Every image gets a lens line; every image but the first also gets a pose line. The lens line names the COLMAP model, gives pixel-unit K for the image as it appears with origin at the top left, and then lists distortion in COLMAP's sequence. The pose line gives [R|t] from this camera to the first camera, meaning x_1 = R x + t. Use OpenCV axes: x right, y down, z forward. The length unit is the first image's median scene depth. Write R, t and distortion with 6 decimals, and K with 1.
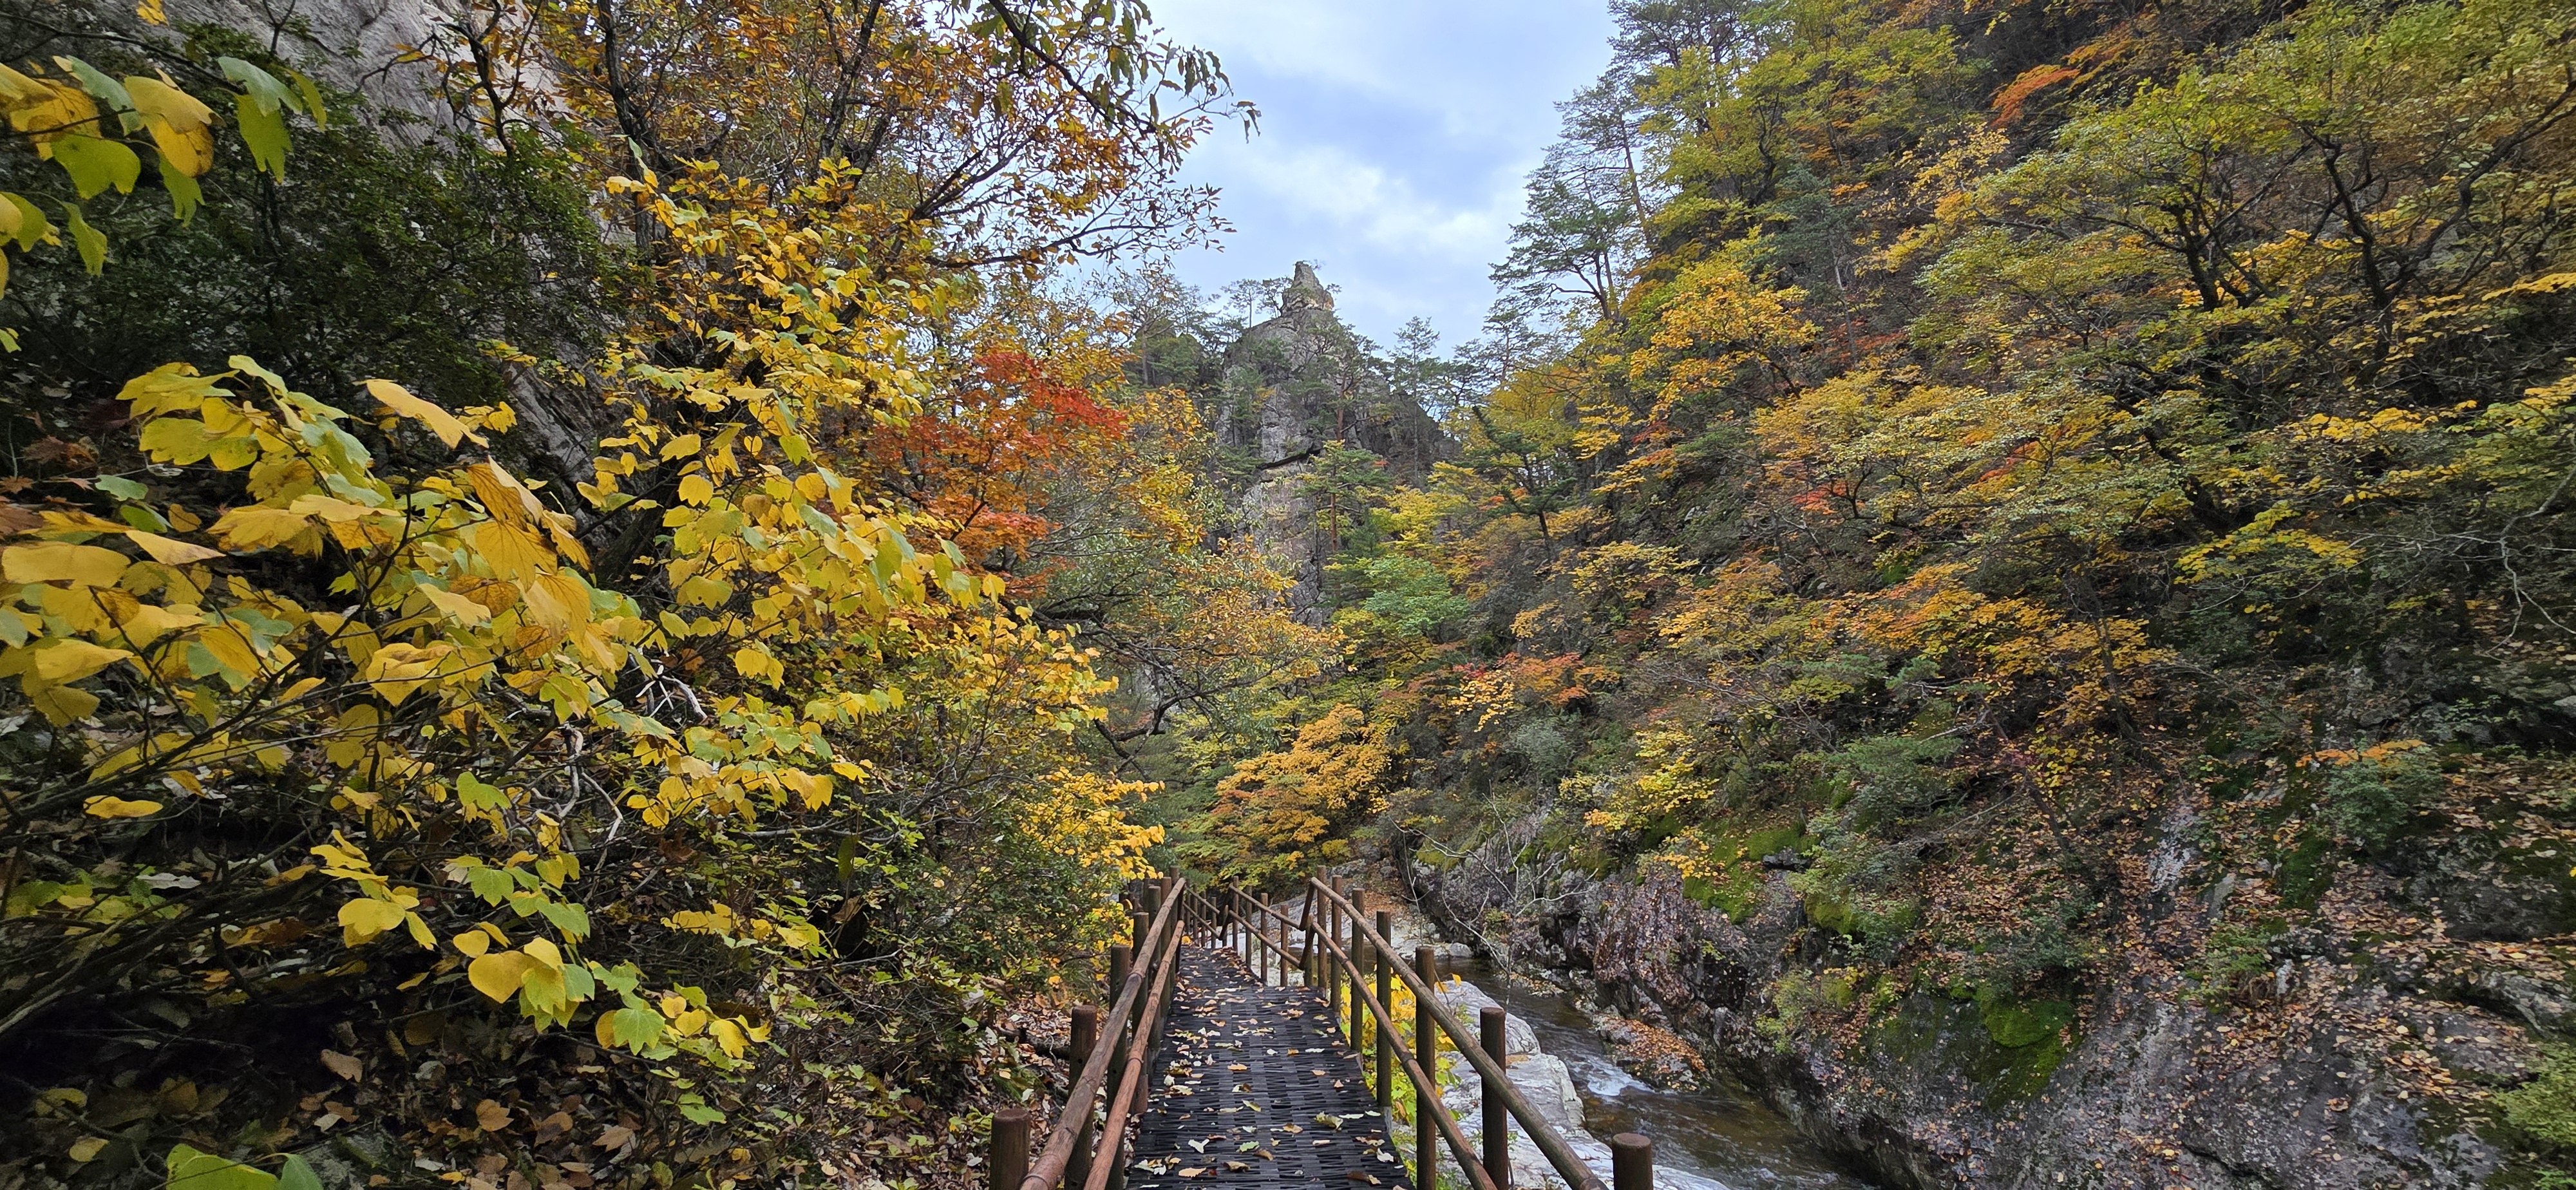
lens RADIAL K [[1064.3, 0, 1293.3], [0, 1064.3, 601.2], [0, 0, 1]] dist [0.002024, 0.000959]
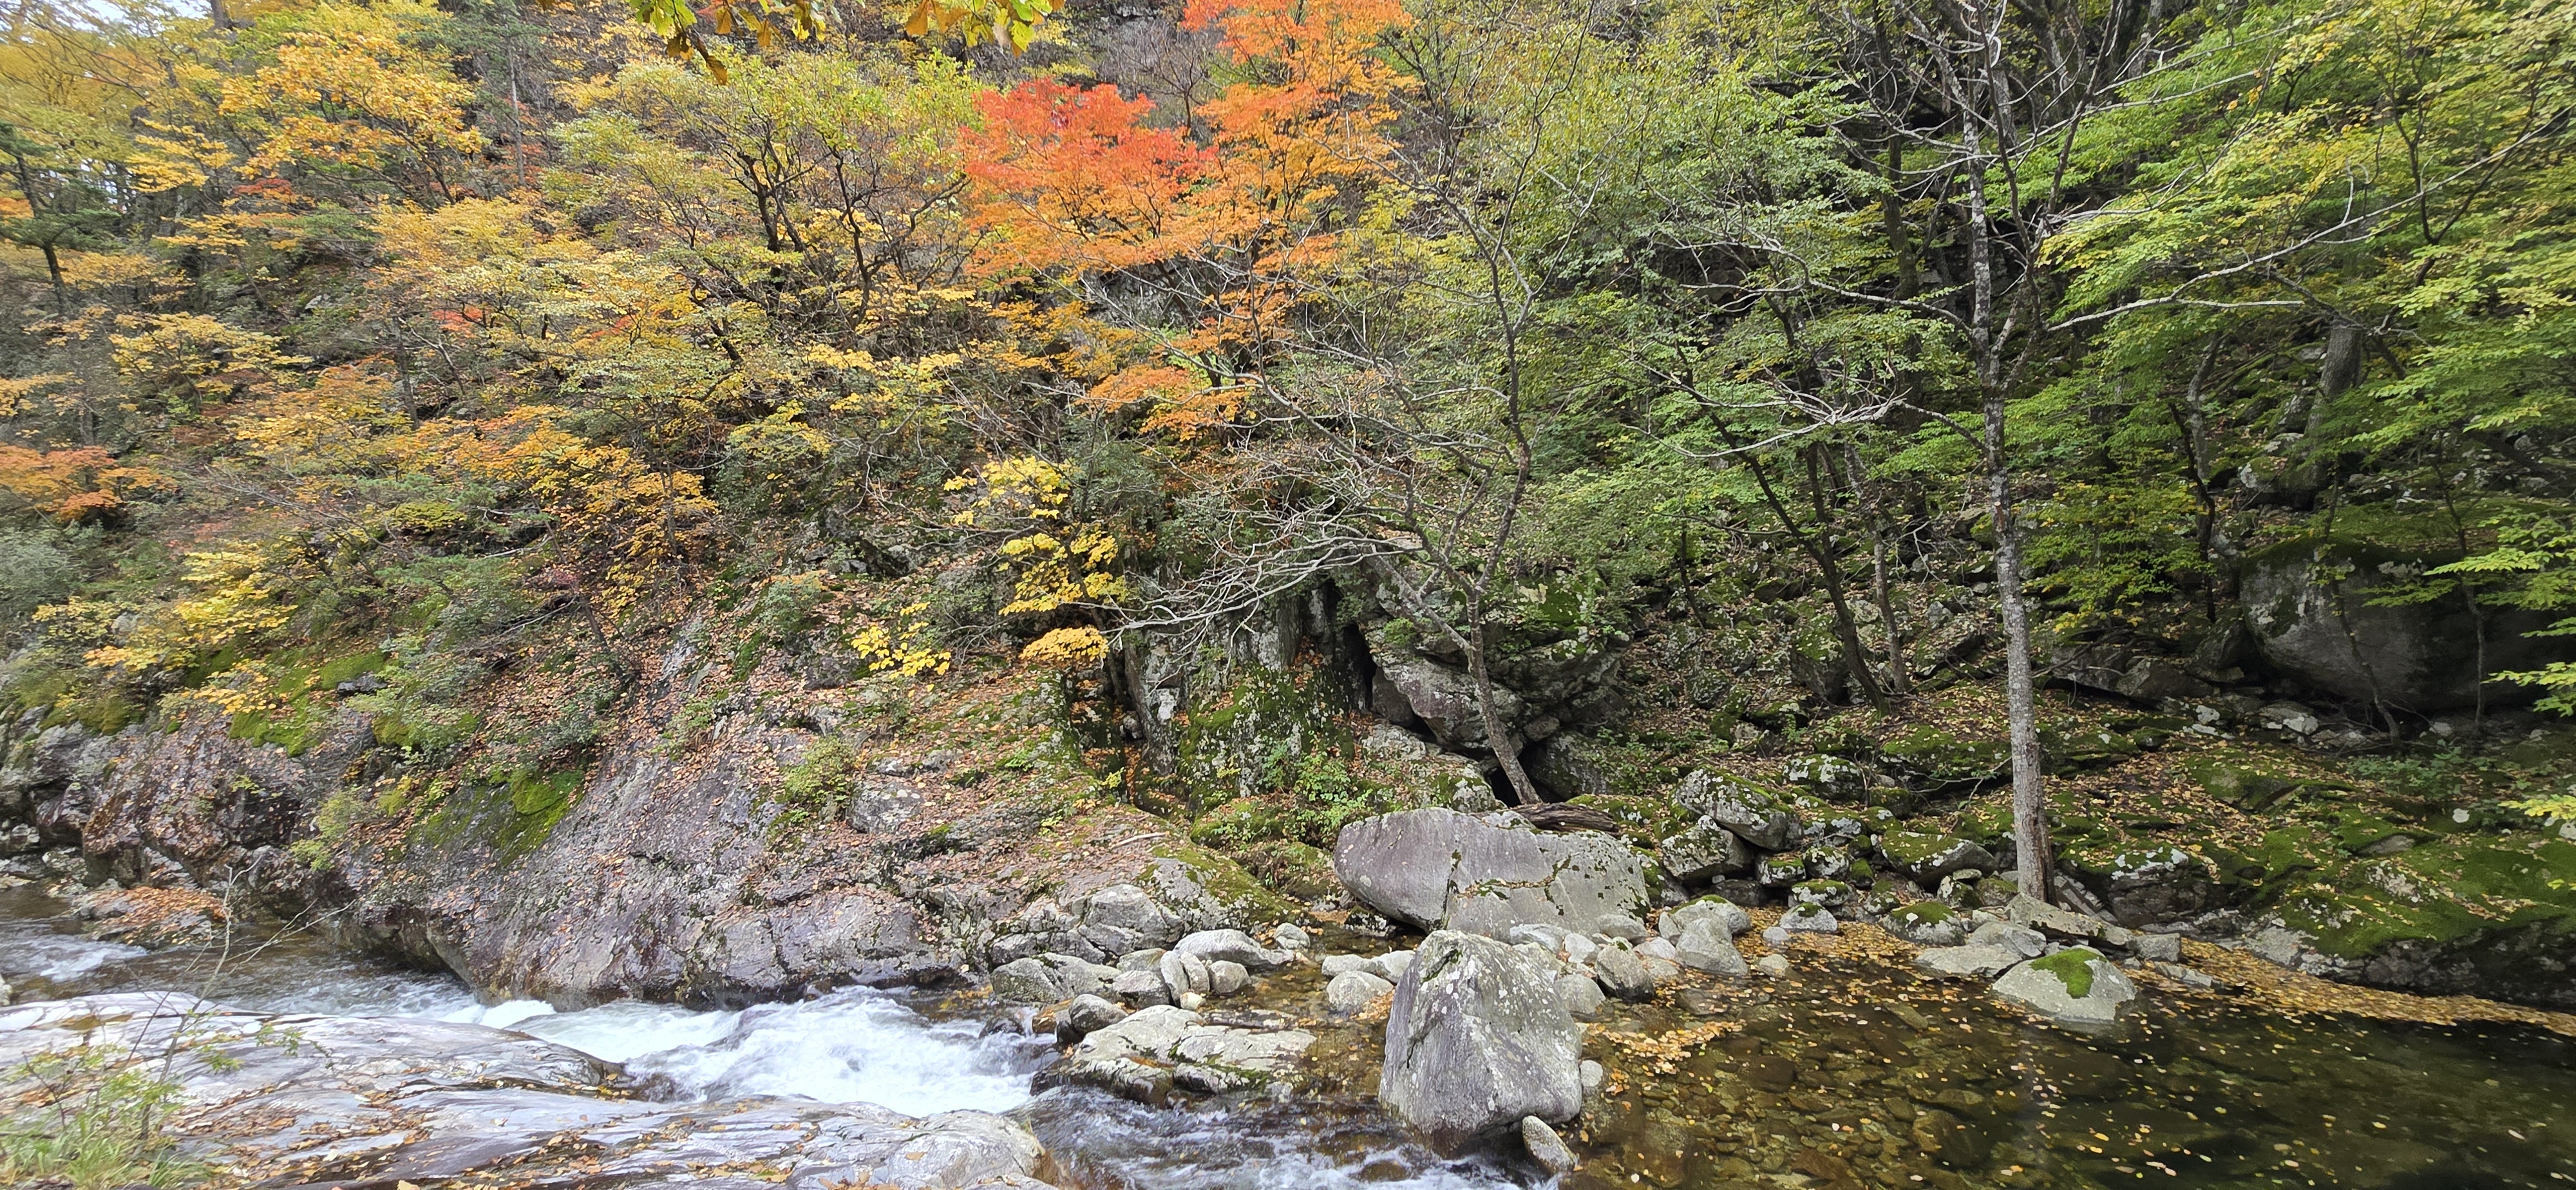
lens RADIAL K [[1064.3, 0, 1293.3], [0, 1064.3, 601.2], [0, 0, 1]] dist [0.002024, 0.000959]
pose [[0.485086, 0.014184, 0.874352, 0.022735], [-0.134851, 0.989122, 0.058769, -0.003421], [-0.864006, -0.146415, 0.481721, -0.178378]]
